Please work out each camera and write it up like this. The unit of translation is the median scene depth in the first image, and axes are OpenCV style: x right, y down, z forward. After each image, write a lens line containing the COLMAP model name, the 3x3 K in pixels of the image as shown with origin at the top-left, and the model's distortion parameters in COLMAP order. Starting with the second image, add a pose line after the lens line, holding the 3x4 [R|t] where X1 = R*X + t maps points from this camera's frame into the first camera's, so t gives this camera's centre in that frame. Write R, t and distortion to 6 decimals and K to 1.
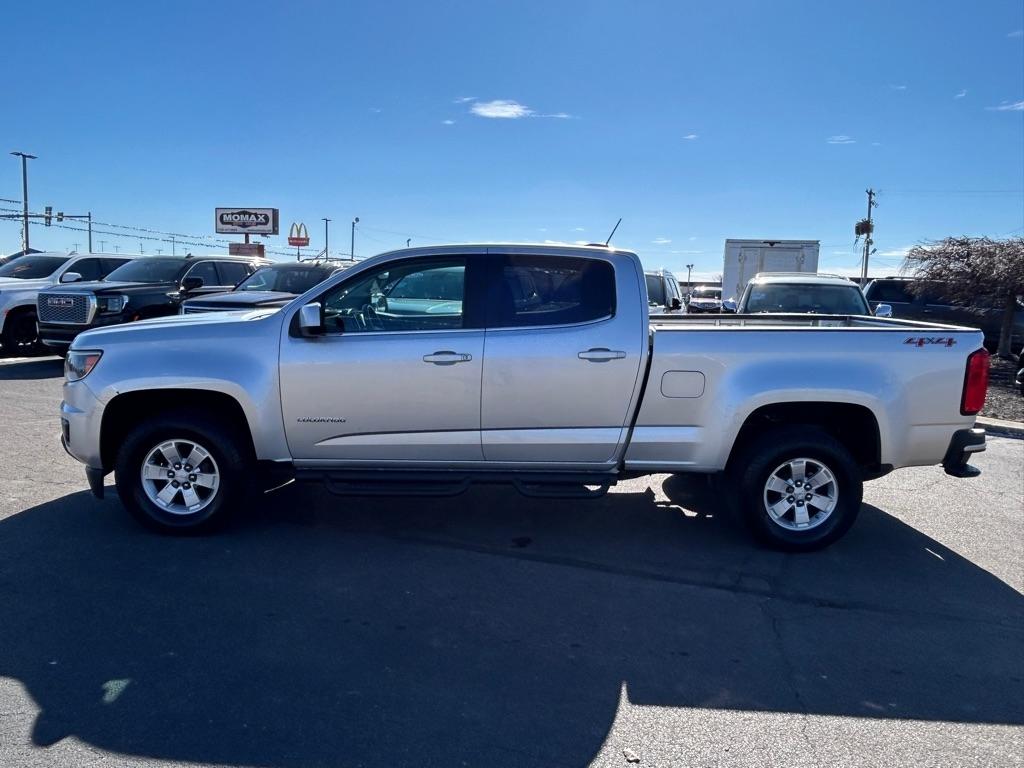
lens RADIAL K [[696.2, 0, 519.8], [0, 696.2, 390.8], [0, 0, 1]] dist [0.000505, -0.002771]
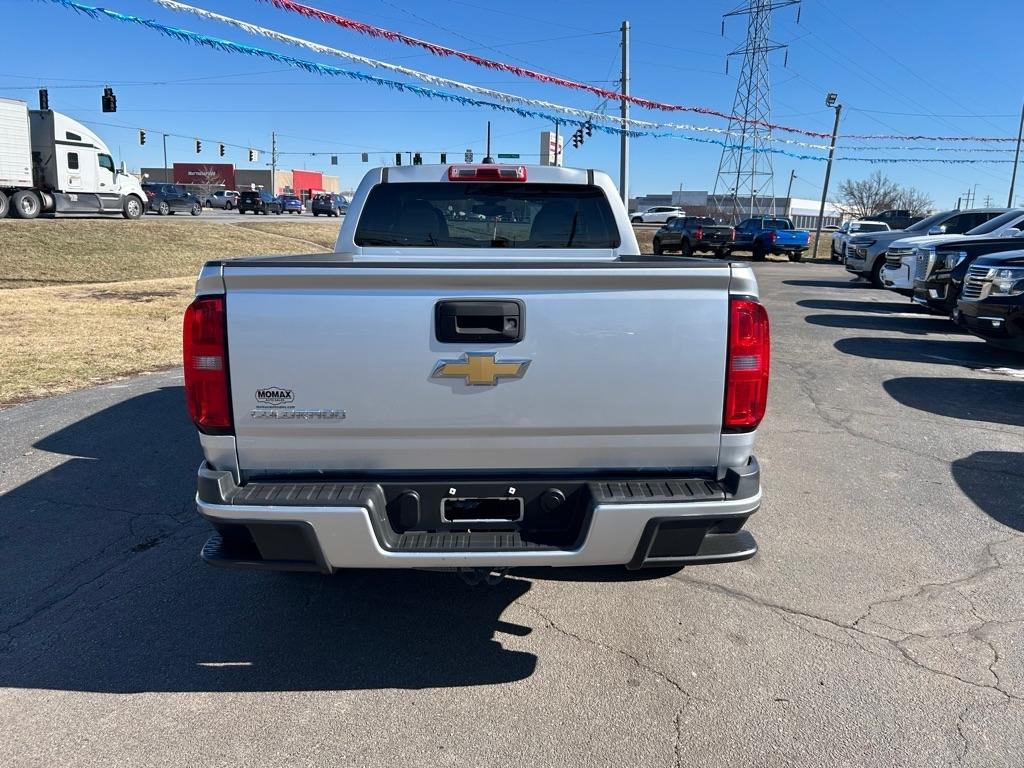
lens RADIAL K [[780.7, 0, 516.2], [0, 780.7, 377.2], [0, 0, 1]] dist [0.018901, -0.011621]
pose [[-0.003414, 0.160728, -0.986993, 0.097279], [-0.160984, 0.974037, 0.159175, -0.010396], [0.986951, 0.159434, 0.022549, 0.096533]]
